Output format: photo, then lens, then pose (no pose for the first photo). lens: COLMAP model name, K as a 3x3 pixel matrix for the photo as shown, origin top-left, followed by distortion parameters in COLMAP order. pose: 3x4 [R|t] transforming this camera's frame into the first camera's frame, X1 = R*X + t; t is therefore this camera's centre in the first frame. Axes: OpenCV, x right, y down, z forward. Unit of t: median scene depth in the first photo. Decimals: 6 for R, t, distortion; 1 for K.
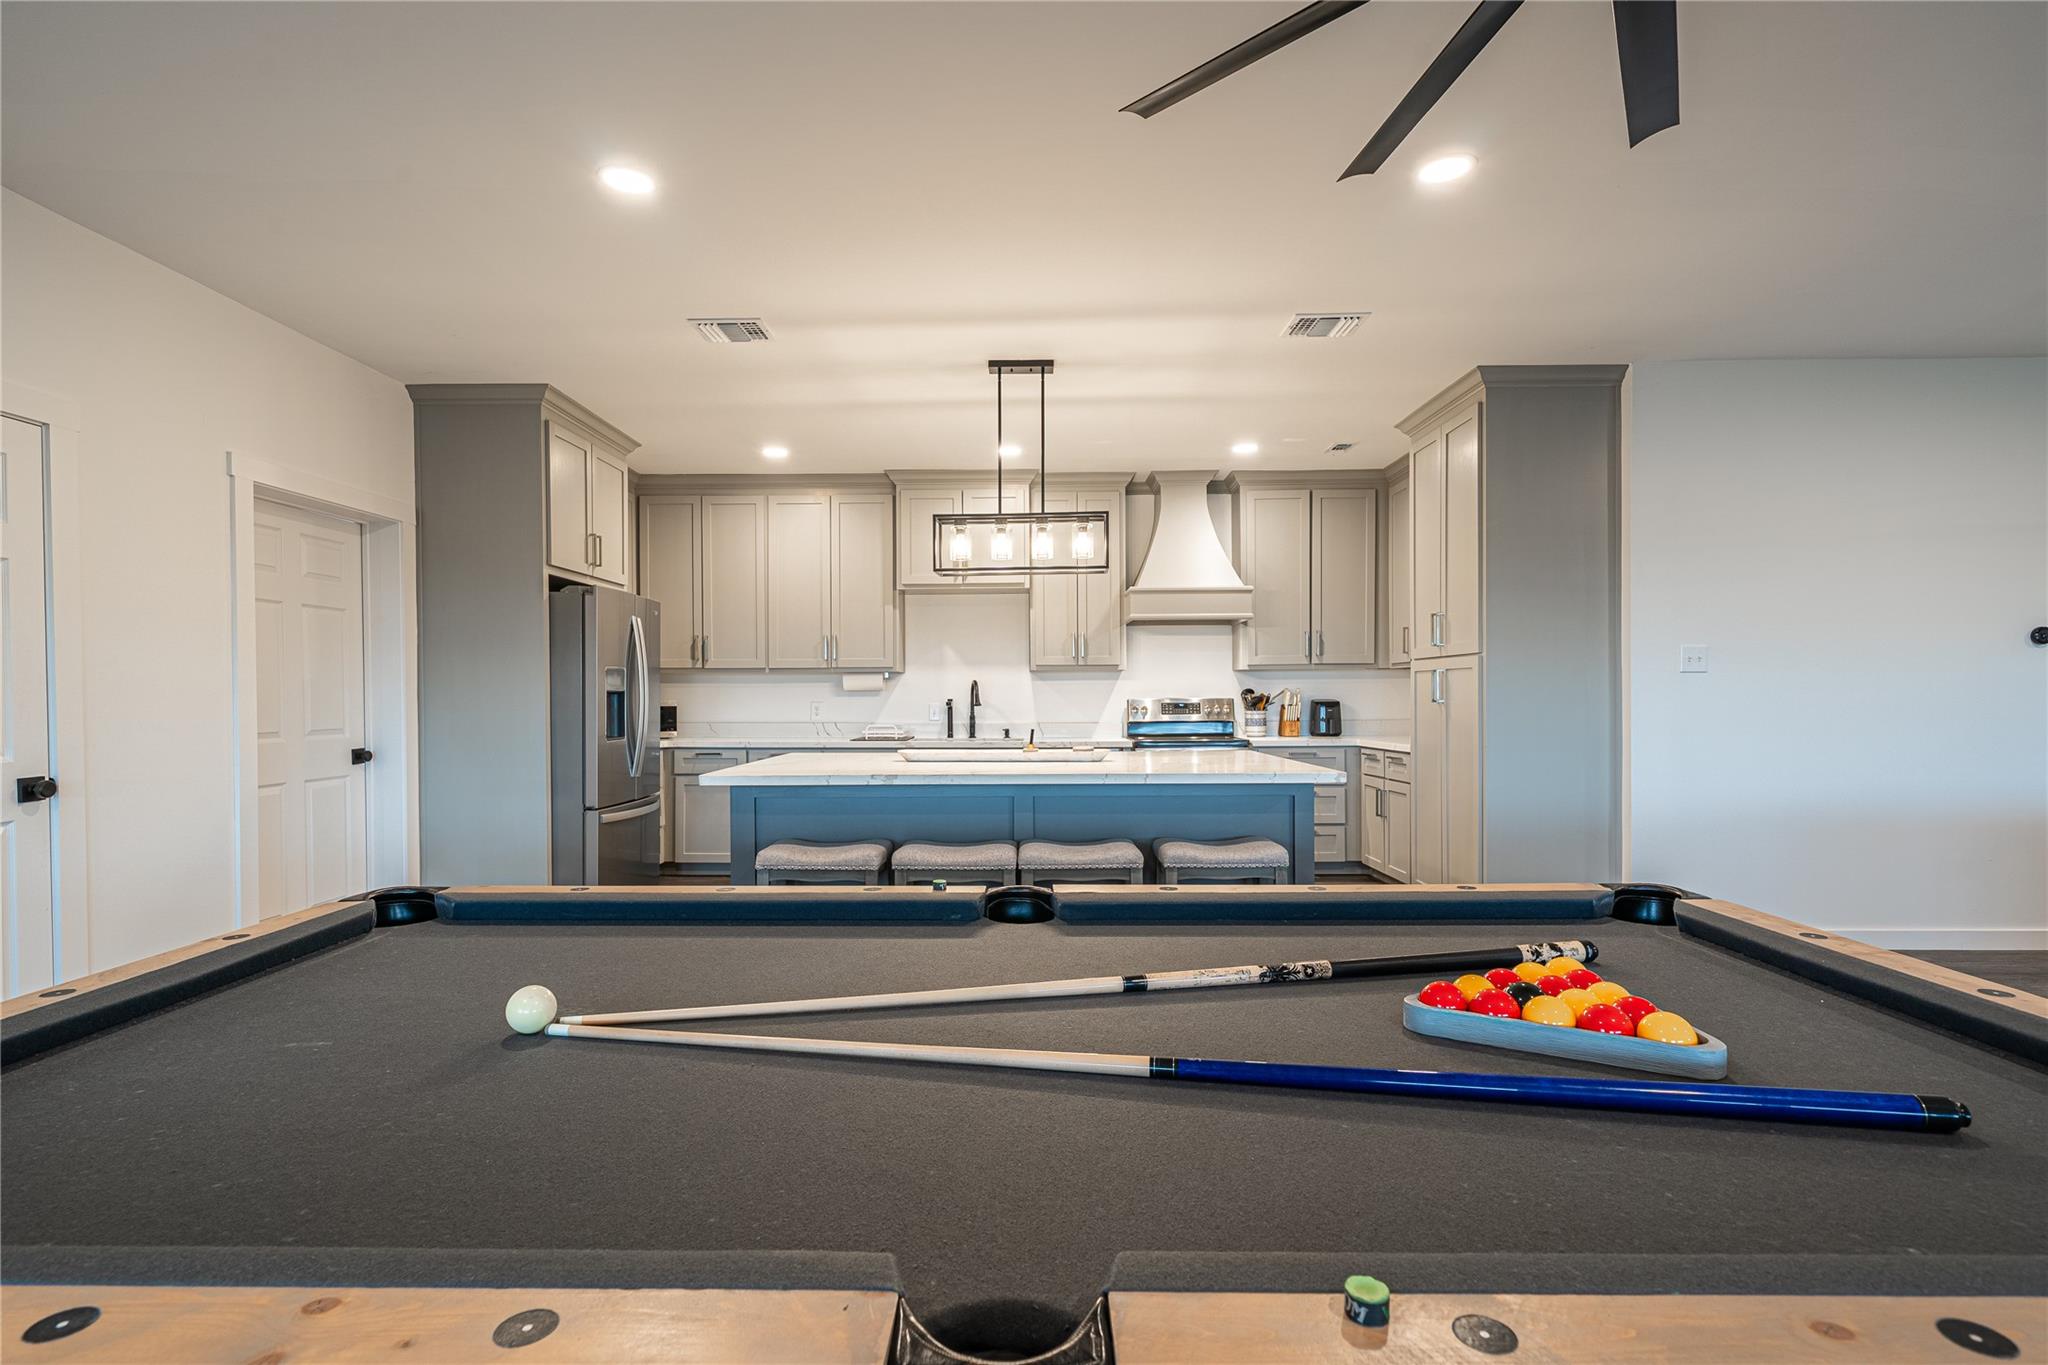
lens RADIAL K [[999.5, 0, 1019.6], [0, 999.5, 707.6], [0, 0, 1]] dist [0.000070, -0.000105]
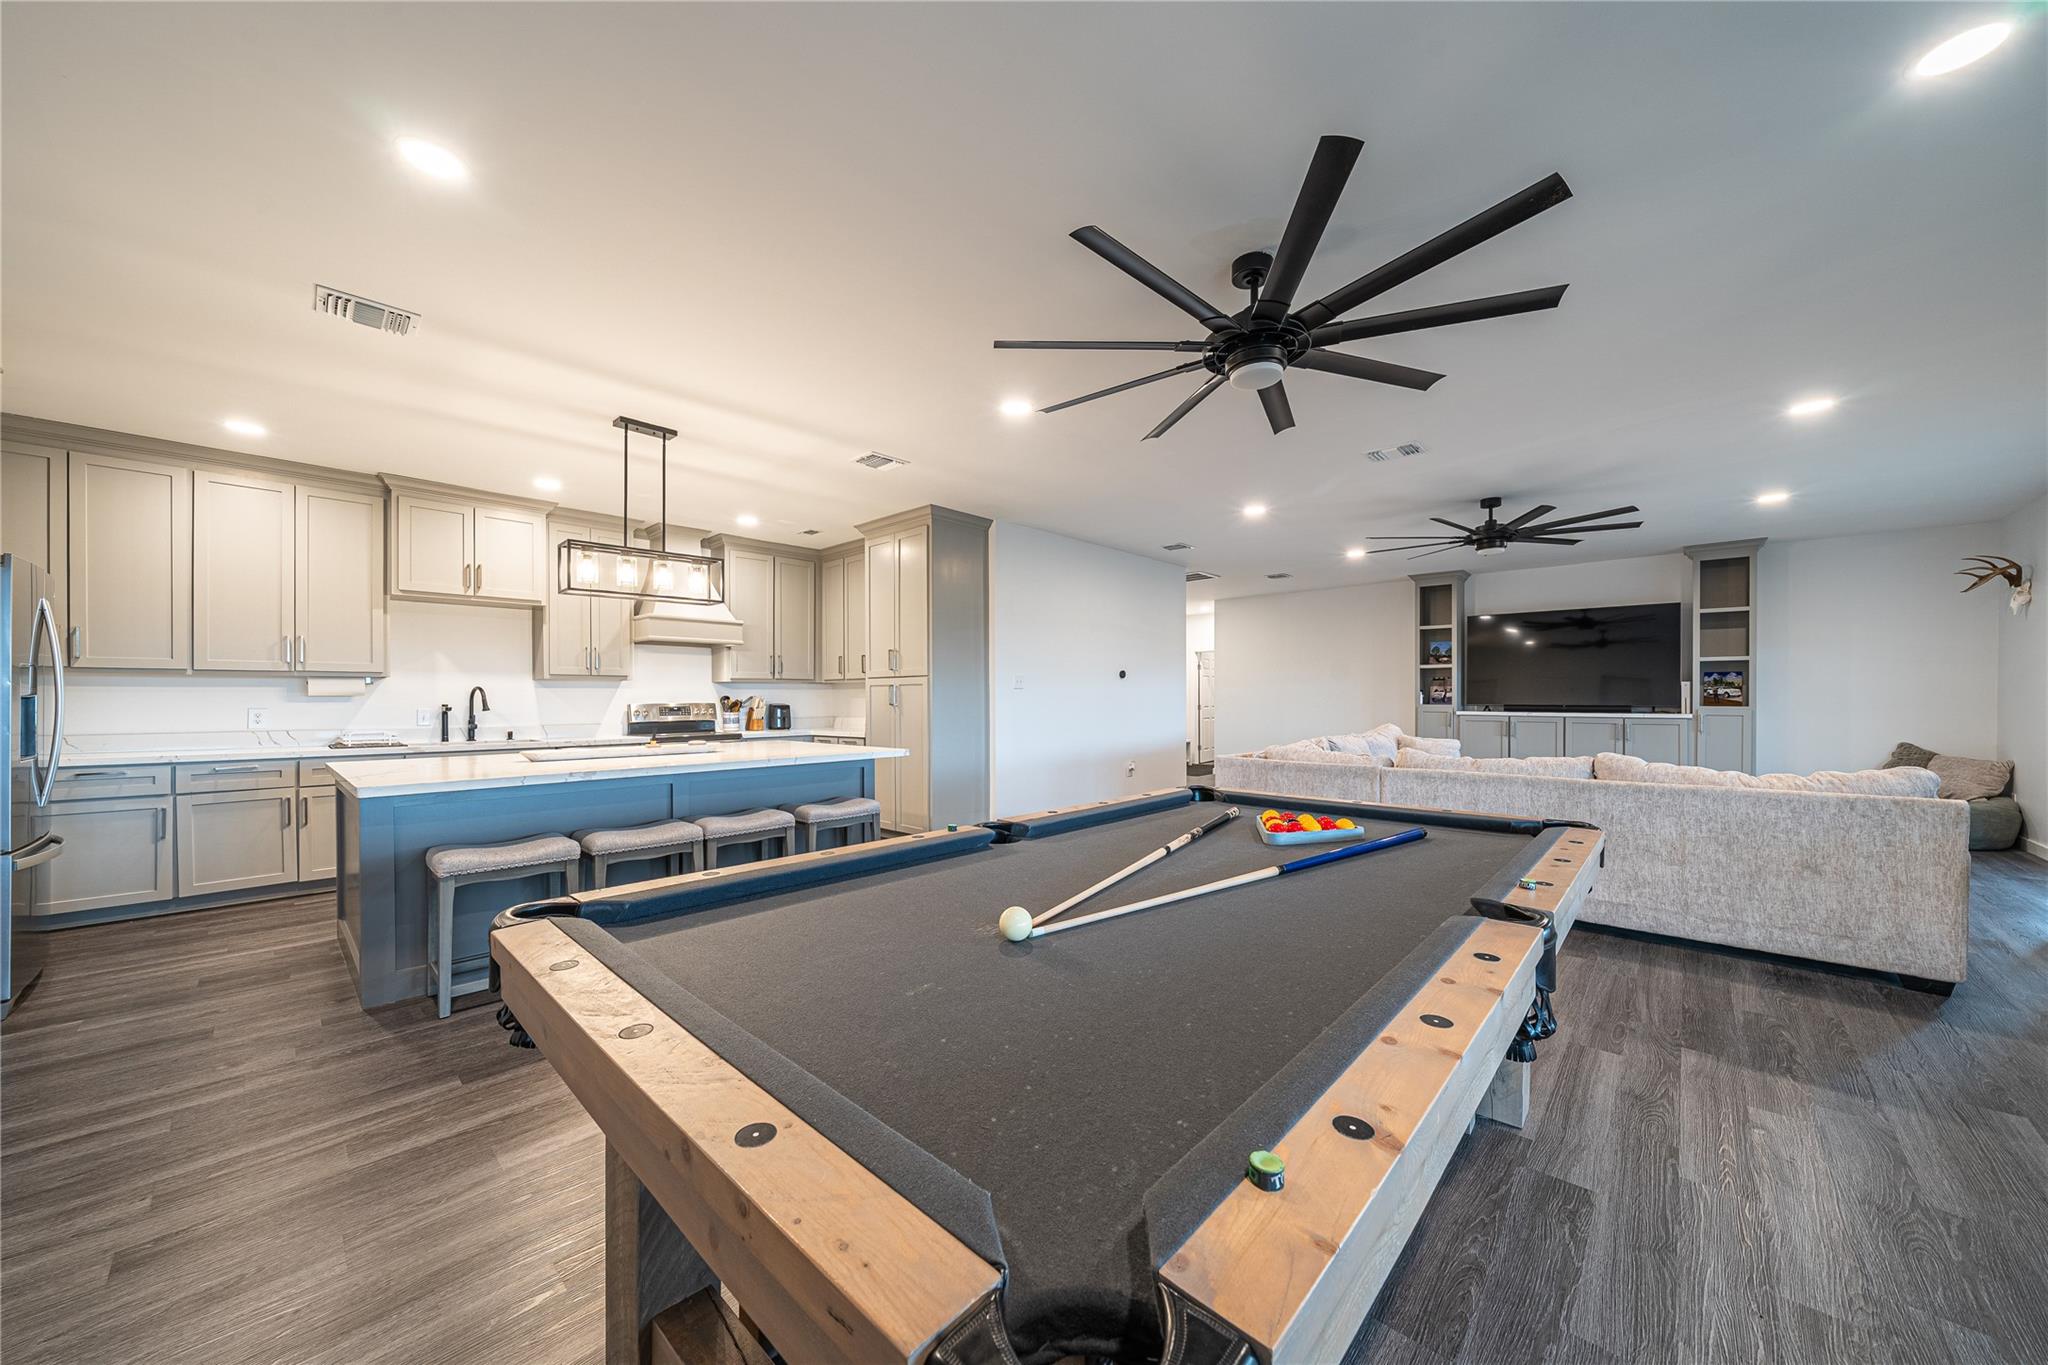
lens RADIAL K [[716.5, 0, 1024.1], [0, 716.5, 698.1], [0, 0, 1]] dist [-0.003092, -0.000146]
pose [[0.669939, 0.002892, 0.742411, -0.229374], [0.009530, 0.999877, -0.012496, -0.000129], [-0.742355, 0.015447, 0.669828, 0.059192]]
